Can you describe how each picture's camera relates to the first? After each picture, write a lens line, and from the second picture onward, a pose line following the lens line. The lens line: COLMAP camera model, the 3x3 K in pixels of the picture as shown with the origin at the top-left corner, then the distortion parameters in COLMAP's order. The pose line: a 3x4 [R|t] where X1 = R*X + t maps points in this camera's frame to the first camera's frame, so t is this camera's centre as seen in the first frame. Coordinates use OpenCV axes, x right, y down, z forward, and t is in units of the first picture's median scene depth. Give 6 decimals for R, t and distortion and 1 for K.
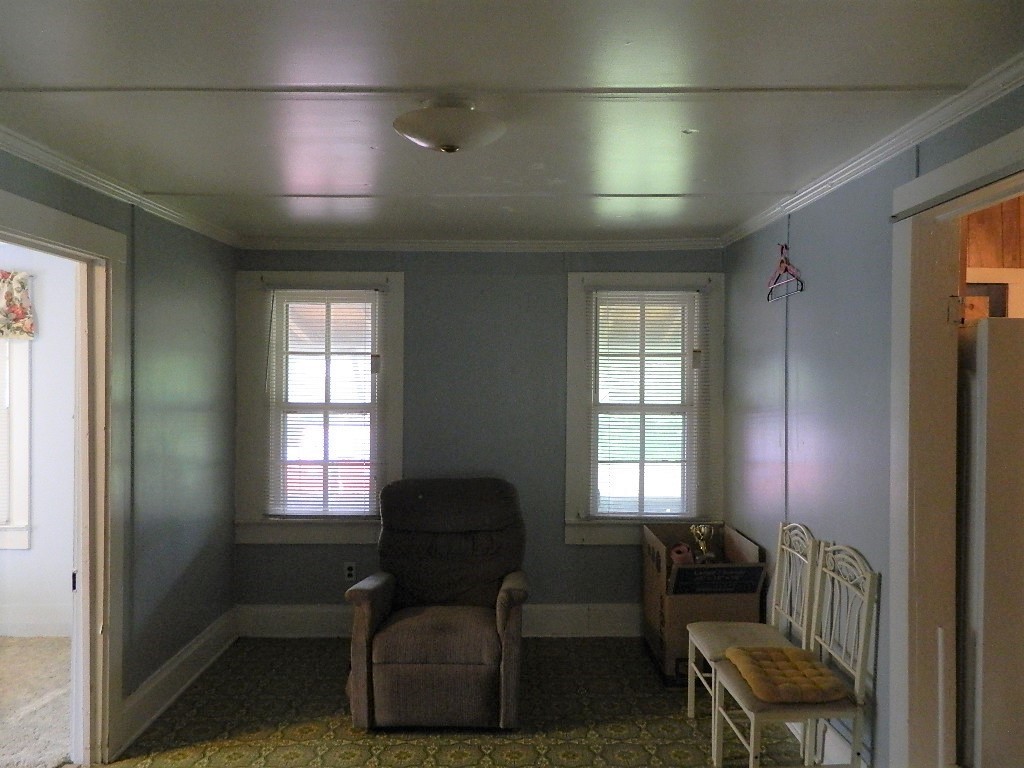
lens RADIAL K [[757.6, 0, 512.7], [0, 757.6, 386.1], [0, 0, 1]] dist [-0.000172, 0.004259]
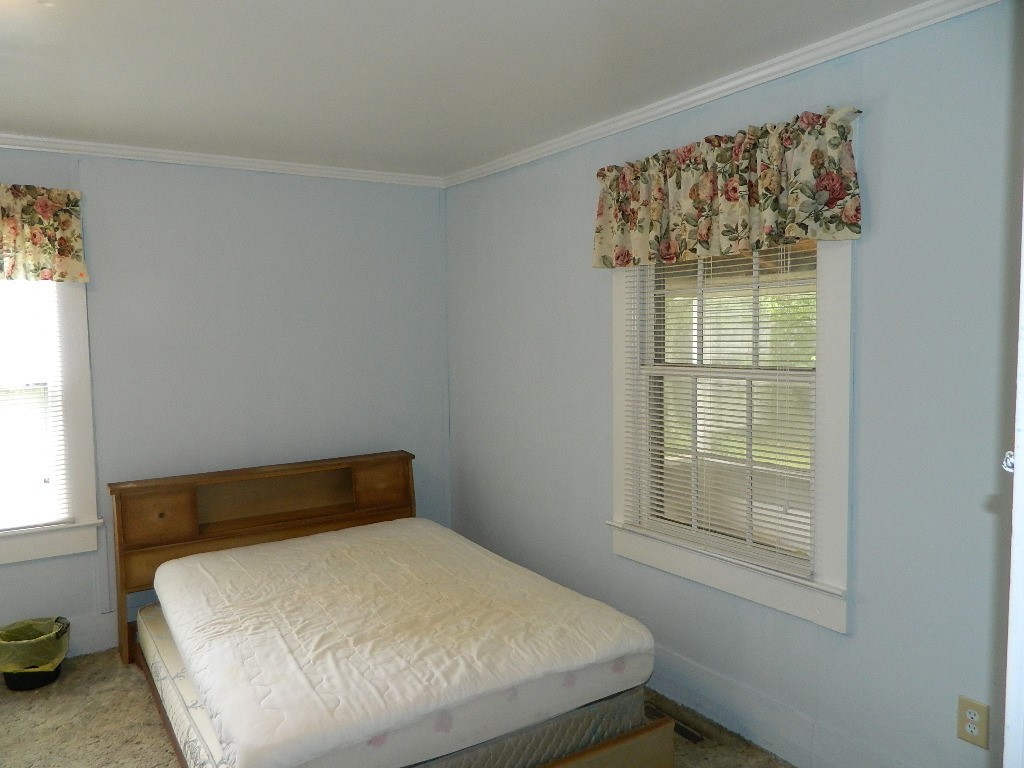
lens RADIAL K [[757.6, 0, 511.3], [0, 757.6, 384.0], [0, 0, 1]] dist [-0.000172, 0.004259]
pose [[0.551422, 0.041013, -0.833217, -0.335676], [0.018105, 0.997967, 0.061104, 0.001752], [0.834030, -0.048779, 0.549559, 0.523402]]
